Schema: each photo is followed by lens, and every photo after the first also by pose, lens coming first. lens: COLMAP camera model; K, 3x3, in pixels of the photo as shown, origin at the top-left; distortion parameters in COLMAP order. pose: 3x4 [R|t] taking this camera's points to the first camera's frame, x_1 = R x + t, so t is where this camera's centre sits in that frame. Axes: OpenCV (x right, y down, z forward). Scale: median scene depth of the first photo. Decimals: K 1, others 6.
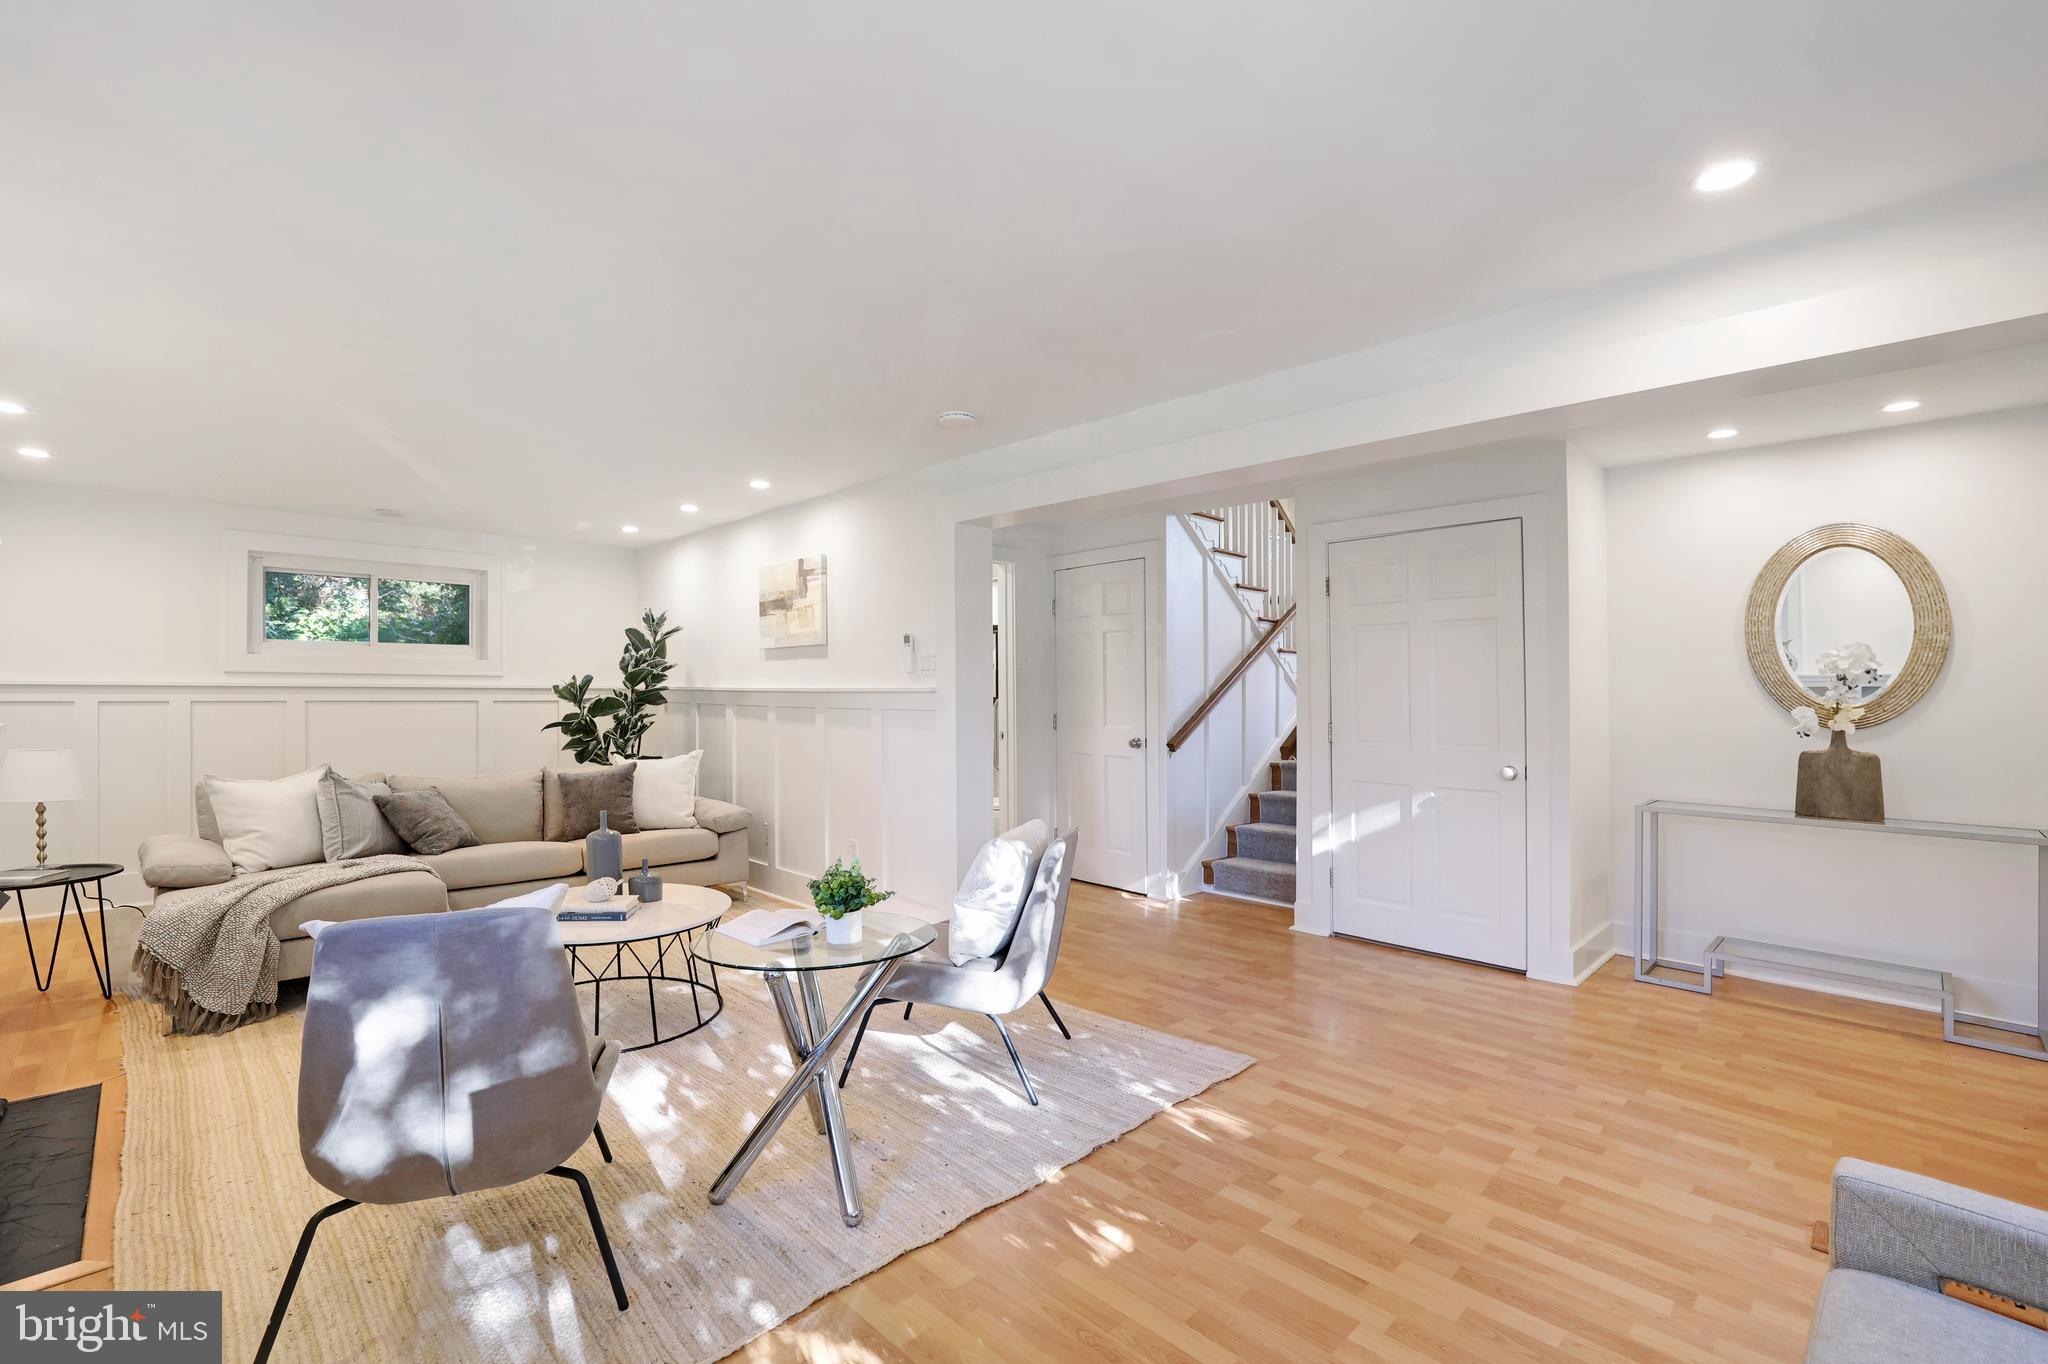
lens RADIAL K [[906.6, 0, 986.5], [0, 906.6, 670.6], [0, 0, 1]] dist [-0.001120, 0.000039]
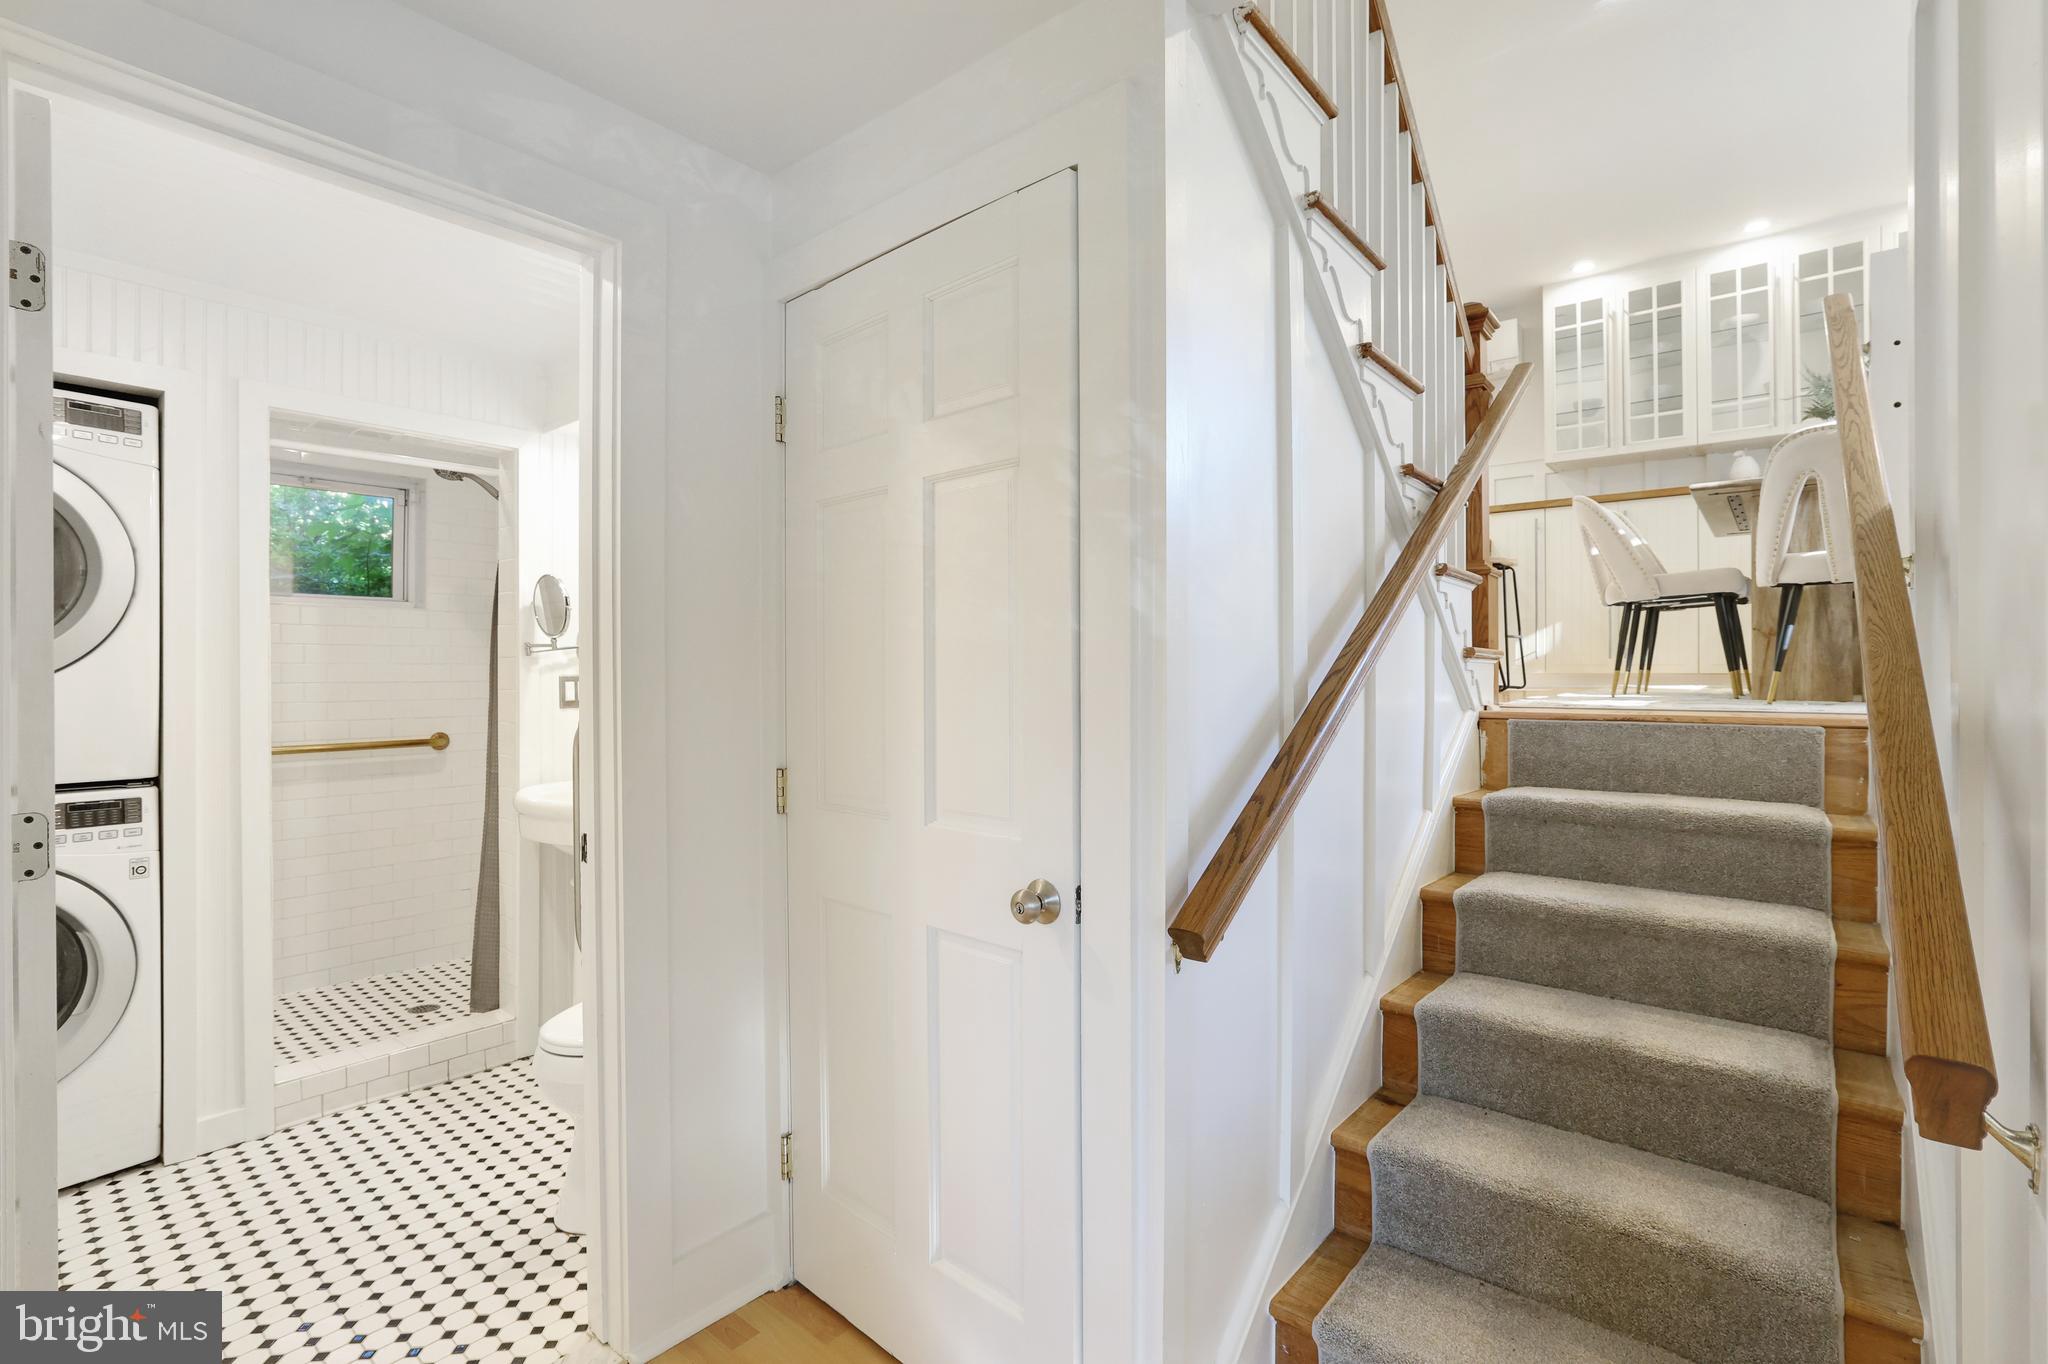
lens RADIAL K [[906.6, 0, 986.5], [0, 906.6, 670.6], [0, 0, 1]] dist [-0.001120, 0.000039]
pose [[0.994124, -0.000047, 0.108244, 0.137608], [-0.002081, 0.999807, 0.019540, 0.012121], [-0.108224, -0.019650, 0.993932, 0.840660]]
